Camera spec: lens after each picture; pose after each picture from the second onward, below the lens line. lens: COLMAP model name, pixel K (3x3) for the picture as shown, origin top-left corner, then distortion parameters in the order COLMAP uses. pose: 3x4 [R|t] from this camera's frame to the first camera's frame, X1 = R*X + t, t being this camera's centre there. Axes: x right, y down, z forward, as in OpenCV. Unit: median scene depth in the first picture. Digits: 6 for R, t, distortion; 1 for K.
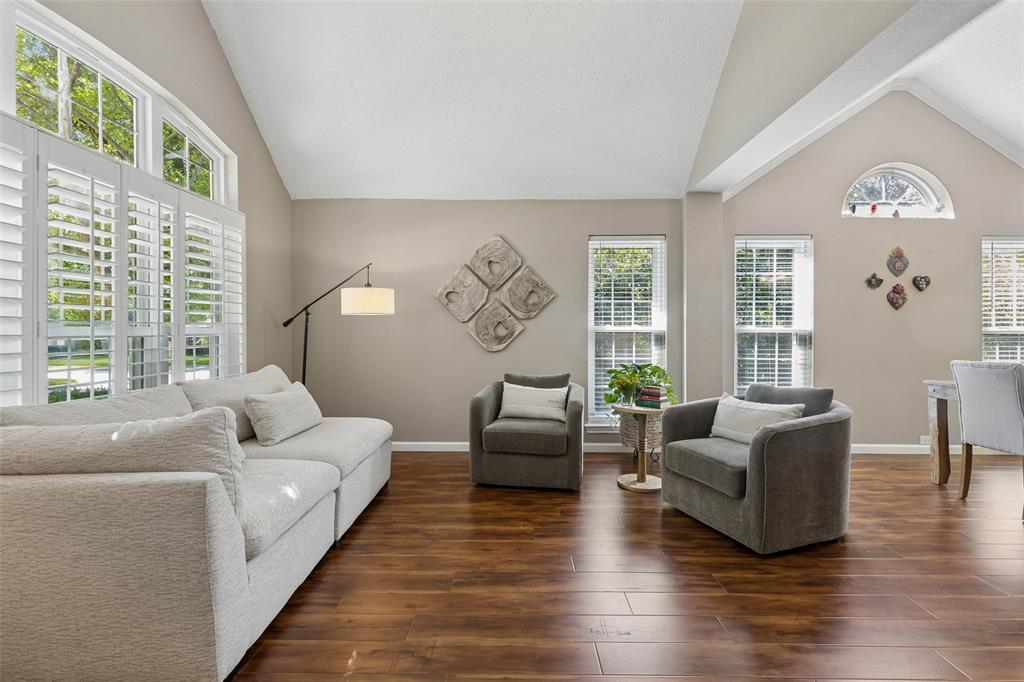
lens RADIAL K [[462.7, 0, 513.3], [0, 462.7, 335.9], [0, 0, 1]] dist [0.006853, -0.001351]
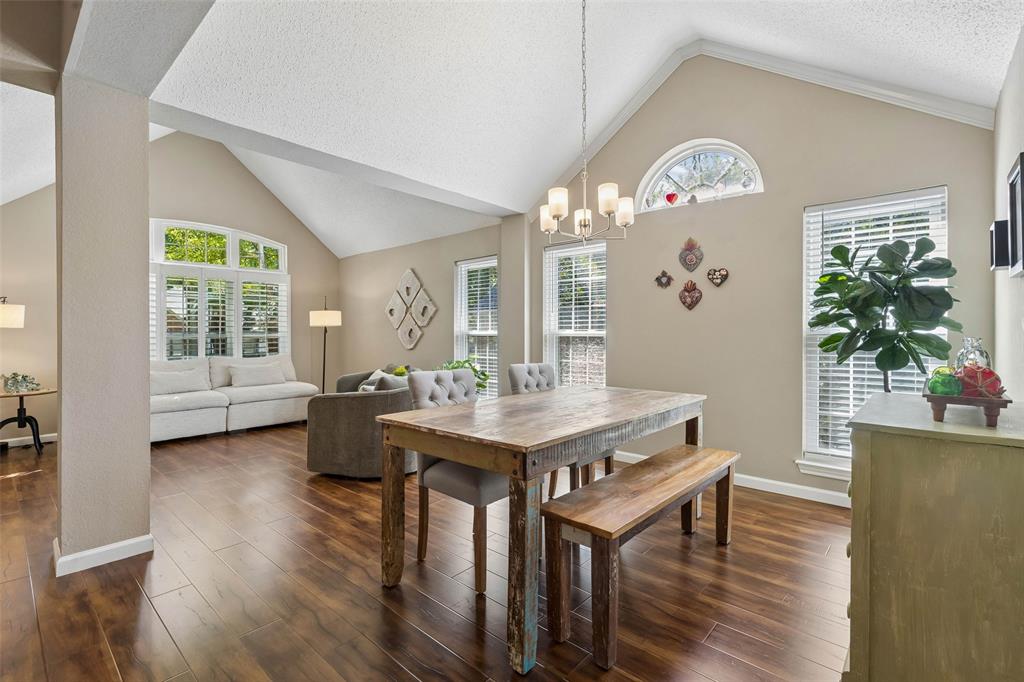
lens RADIAL K [[462.7, 0, 510.3], [0, 462.7, 333.4], [0, 0, 1]] dist [0.006853, -0.001351]
pose [[0.754496, -0.004619, -0.656289, 1.137187], [-0.000733, 0.999969, -0.007880, -0.006179], [0.656304, 0.006427, 0.754469, 0.129302]]
